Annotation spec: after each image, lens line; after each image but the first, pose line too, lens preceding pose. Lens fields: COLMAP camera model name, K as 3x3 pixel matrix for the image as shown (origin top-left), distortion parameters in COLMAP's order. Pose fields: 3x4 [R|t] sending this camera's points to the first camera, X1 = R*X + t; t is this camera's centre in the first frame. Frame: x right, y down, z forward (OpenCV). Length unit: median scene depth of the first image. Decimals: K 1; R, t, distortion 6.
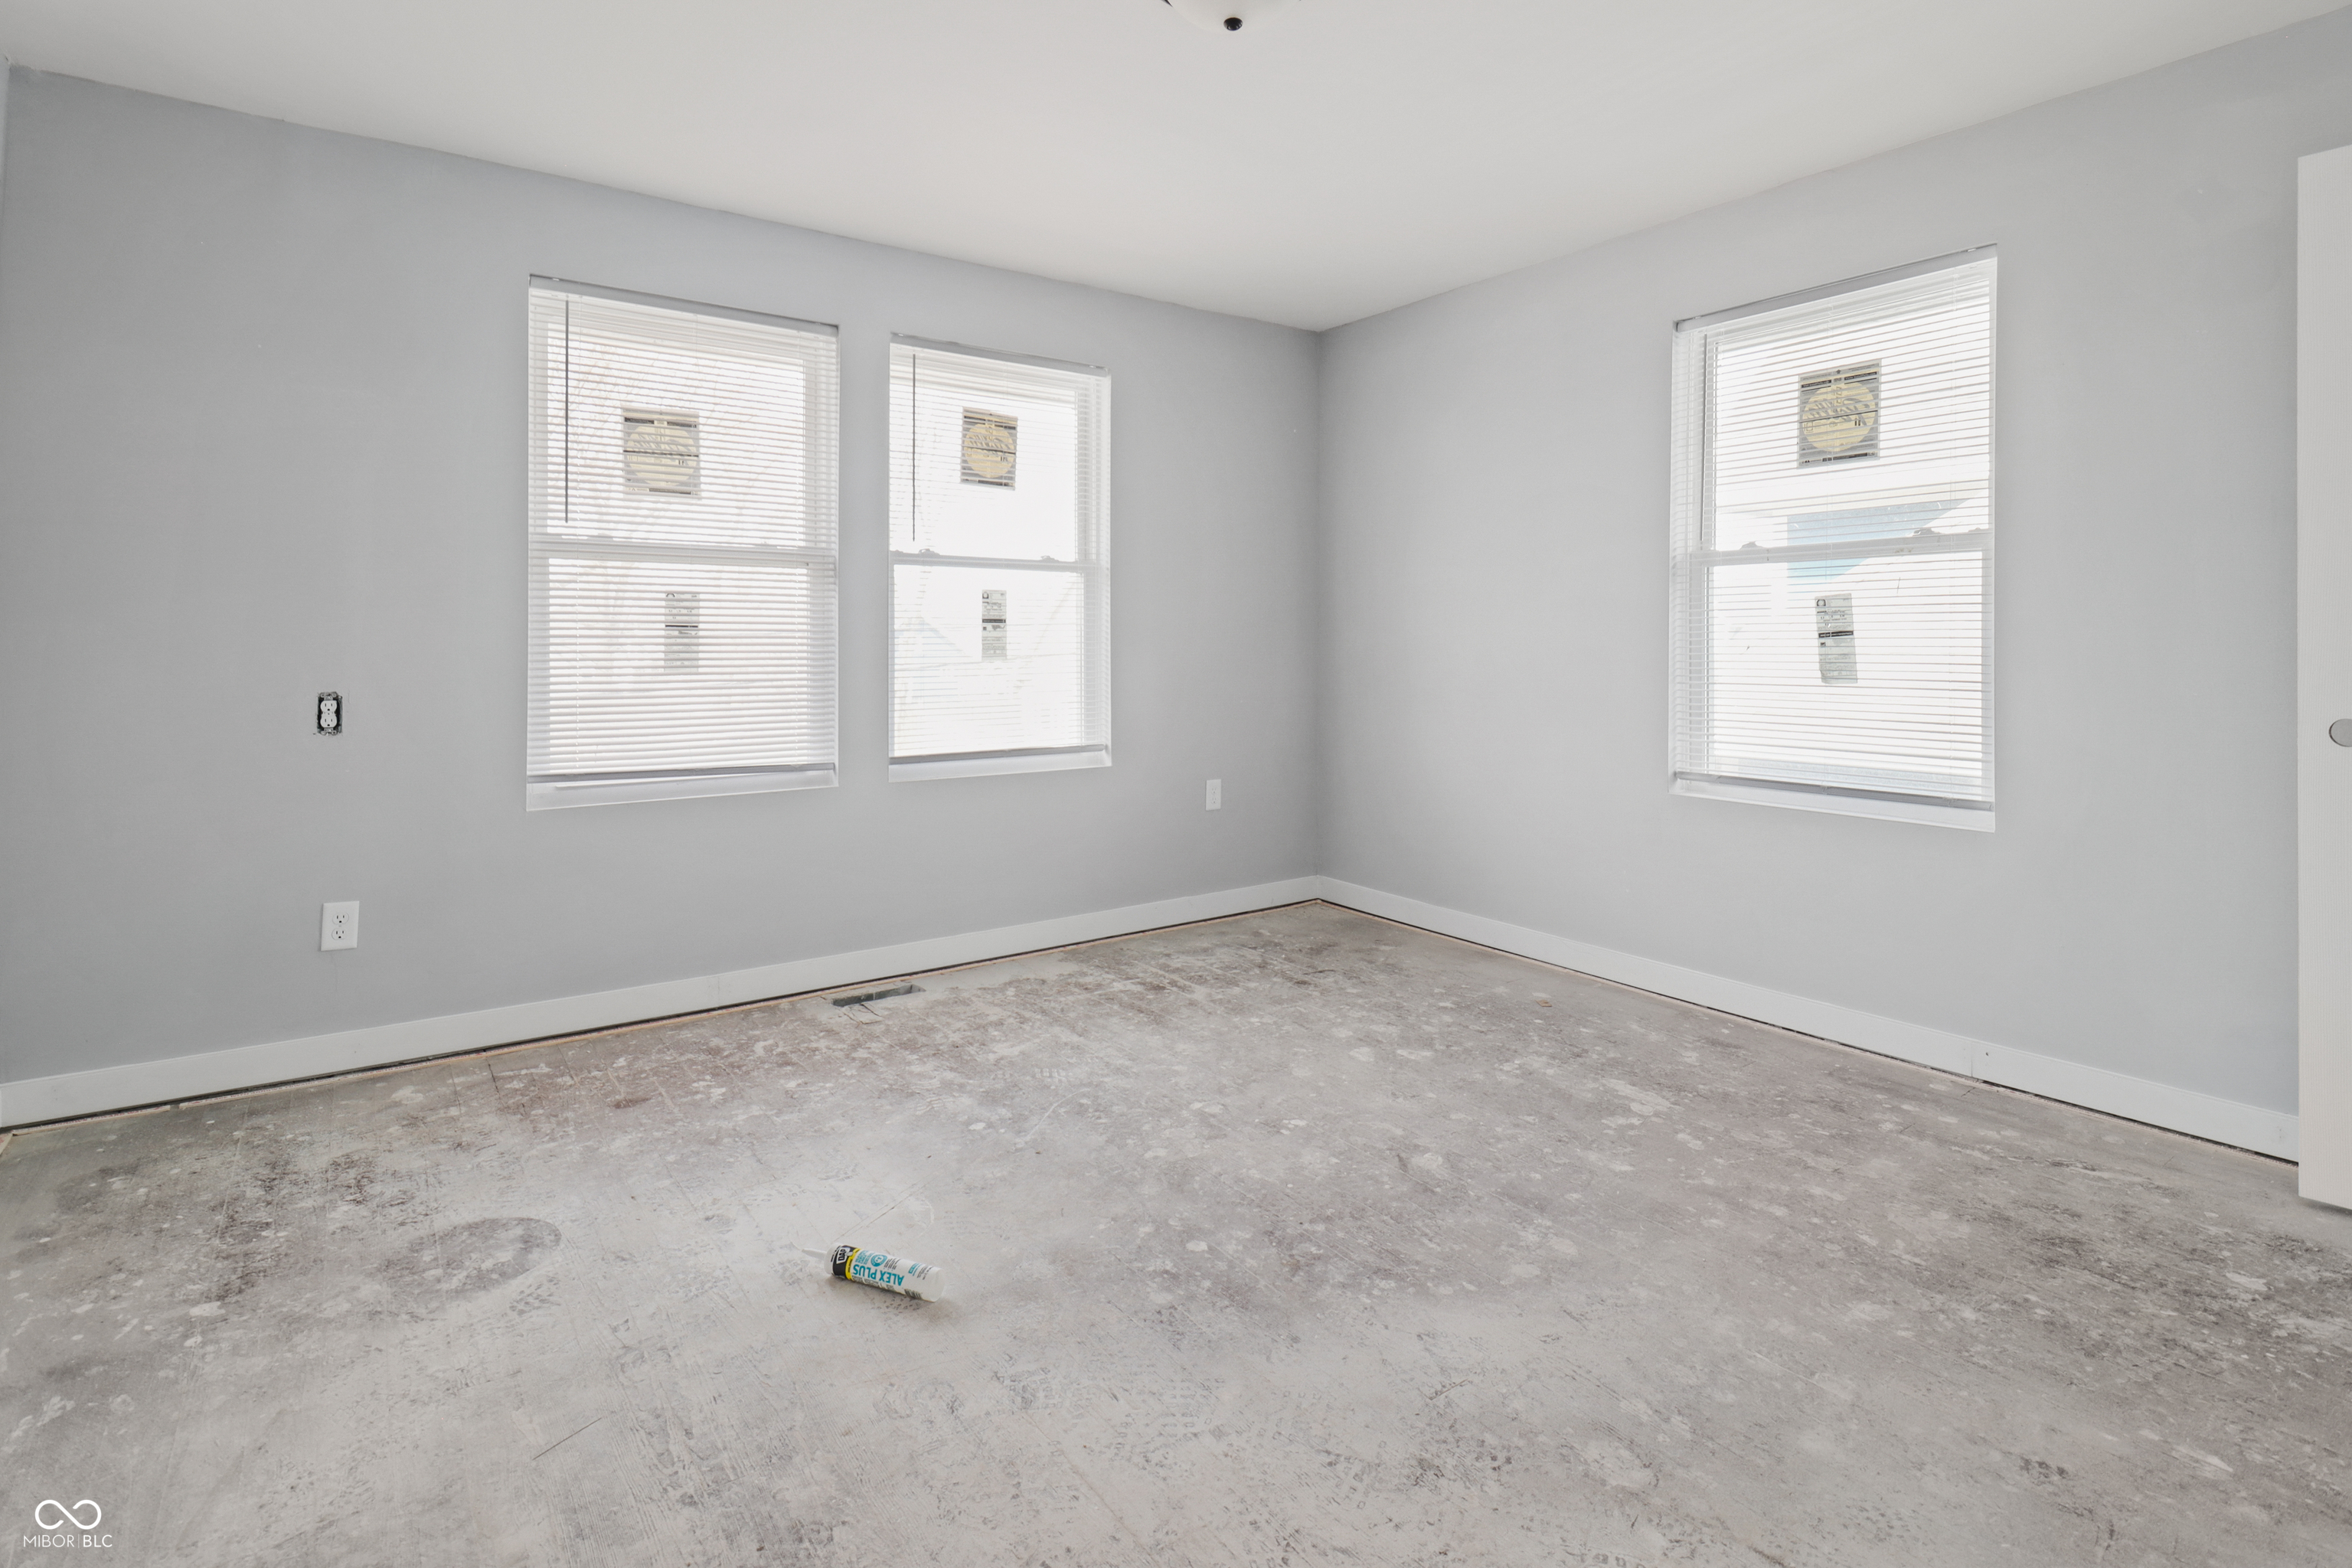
lens RADIAL K [[1108.1, 0, 1176.0], [0, 1108.1, 784.0], [0, 0, 1]] dist [-0.000616, -0.000574]
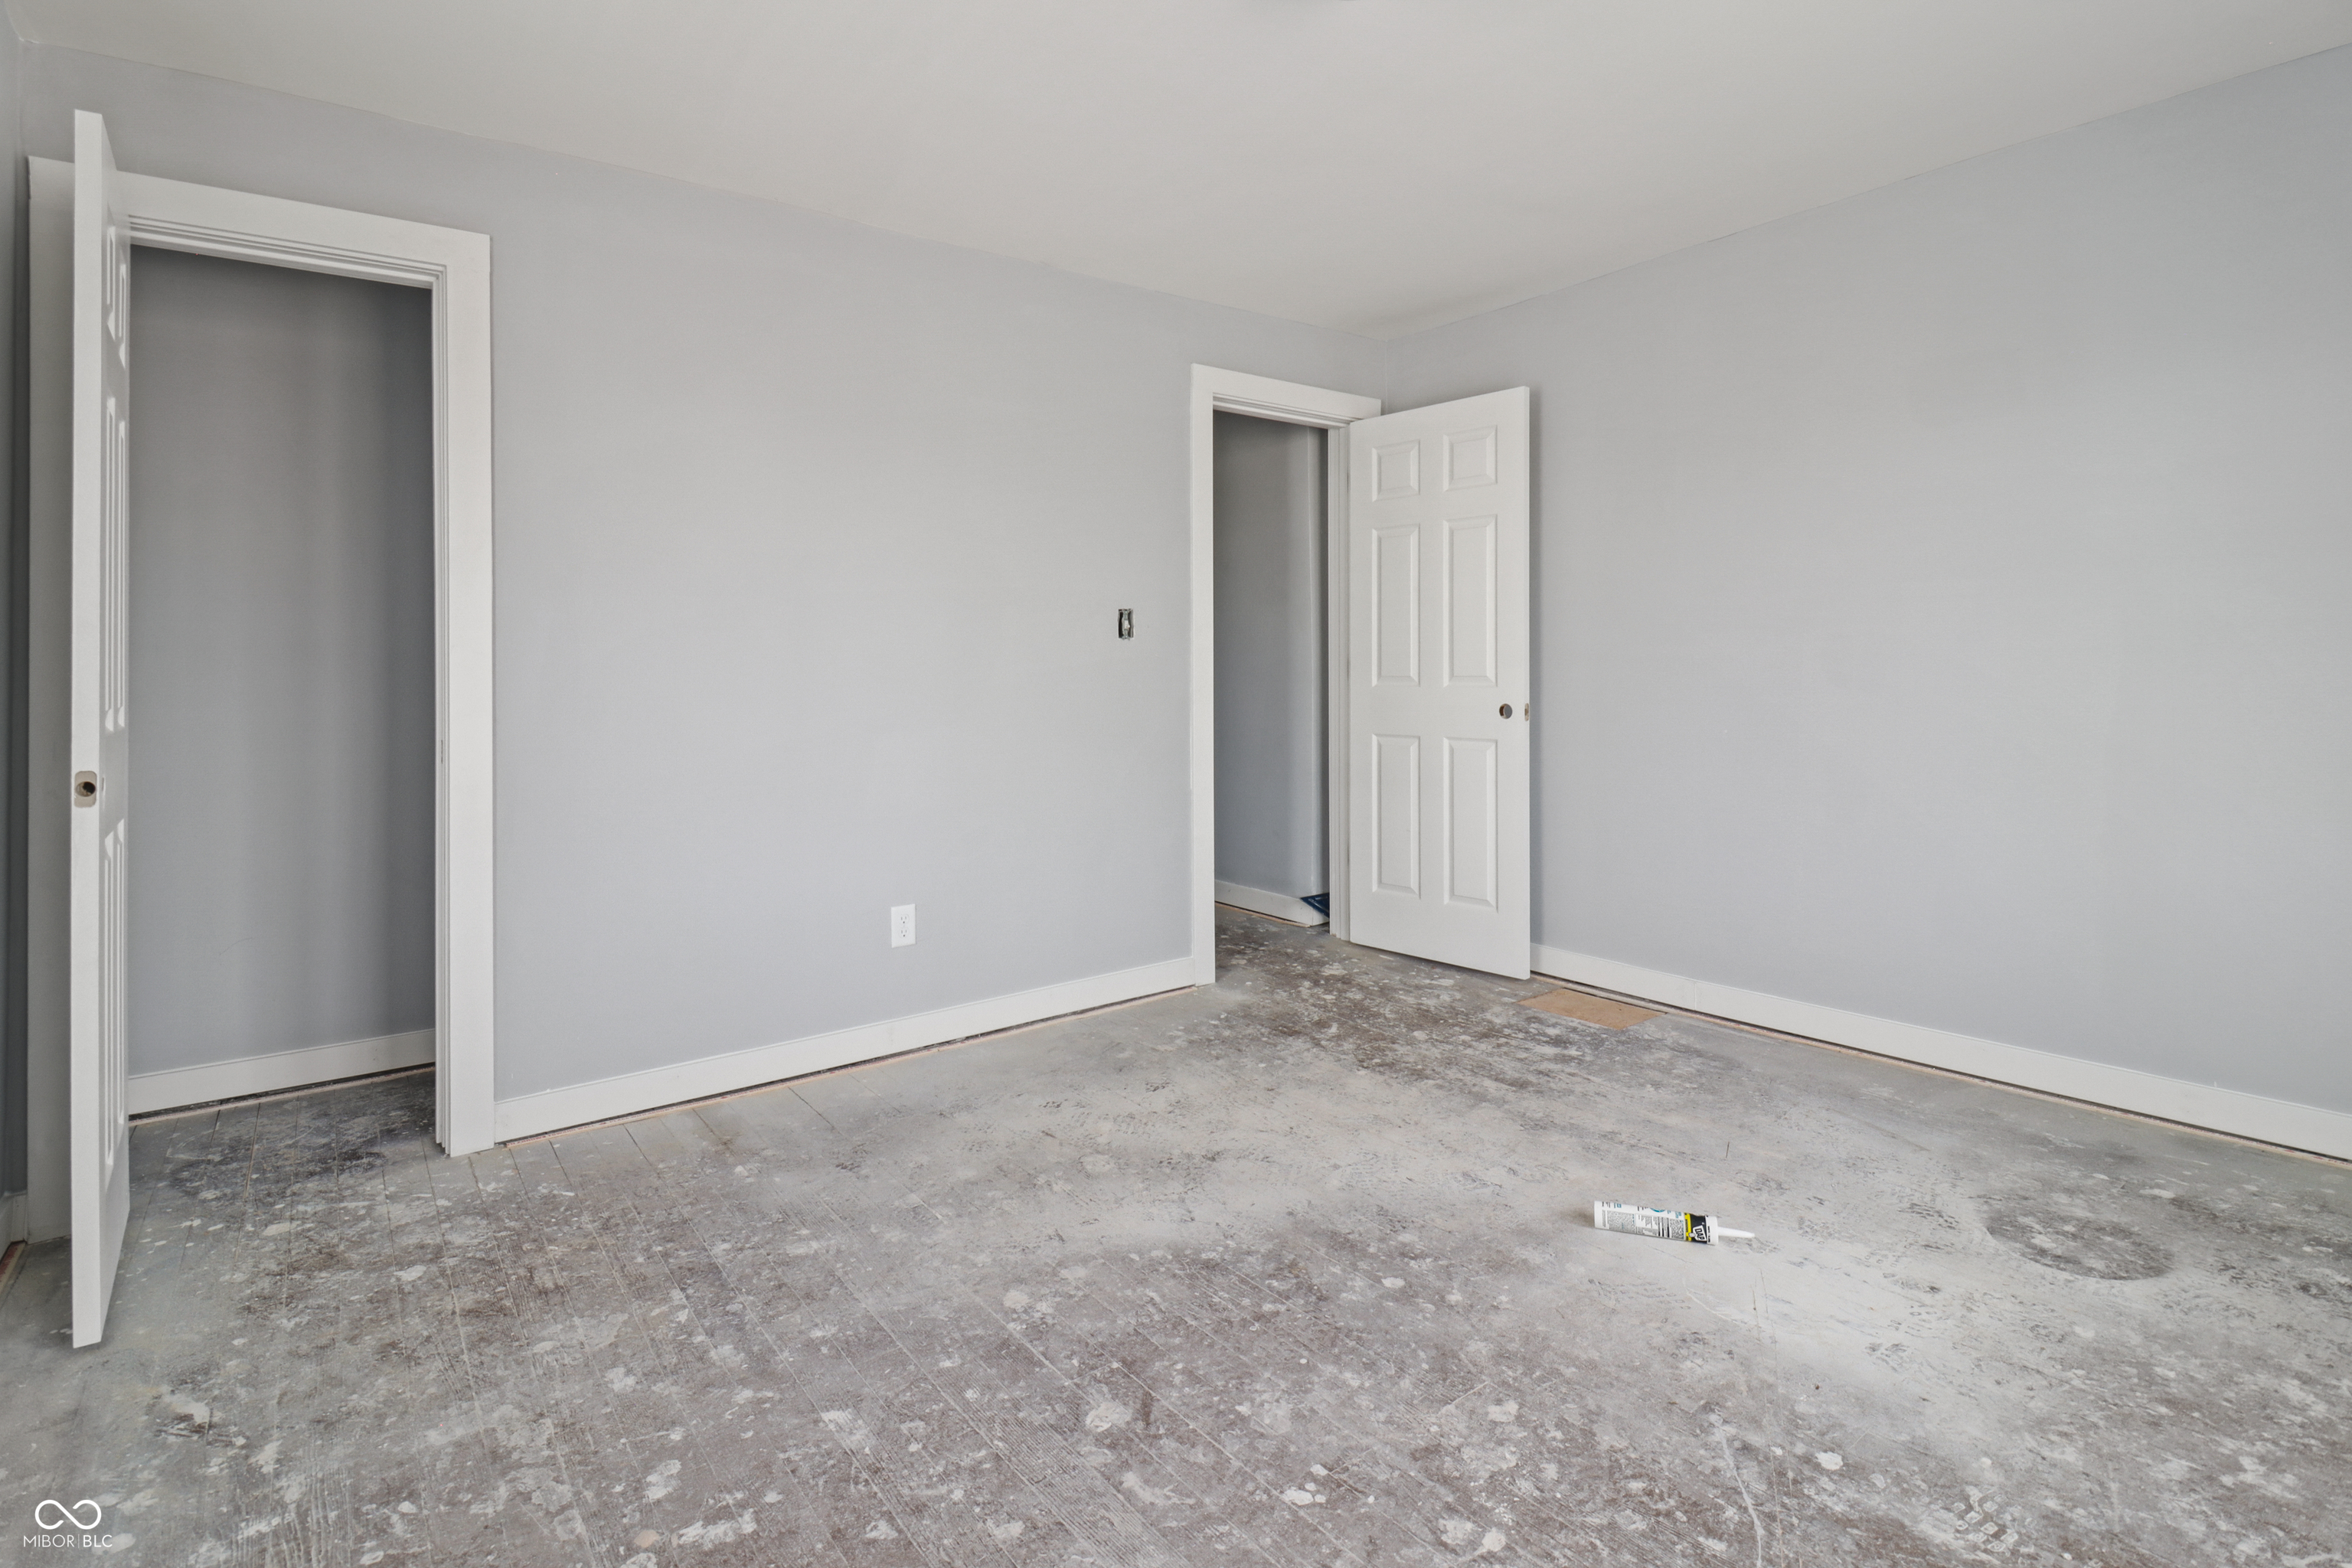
lens RADIAL K [[1108.1, 0, 1176.0], [0, 1108.1, 784.0], [0, 0, 1]] dist [-0.000616, -0.000574]
pose [[-0.999591, 0.015392, -0.024082, 0.224830], [0.010043, 0.978026, 0.208242, -0.217688], [0.026758, 0.207915, -0.977781, 1.833669]]
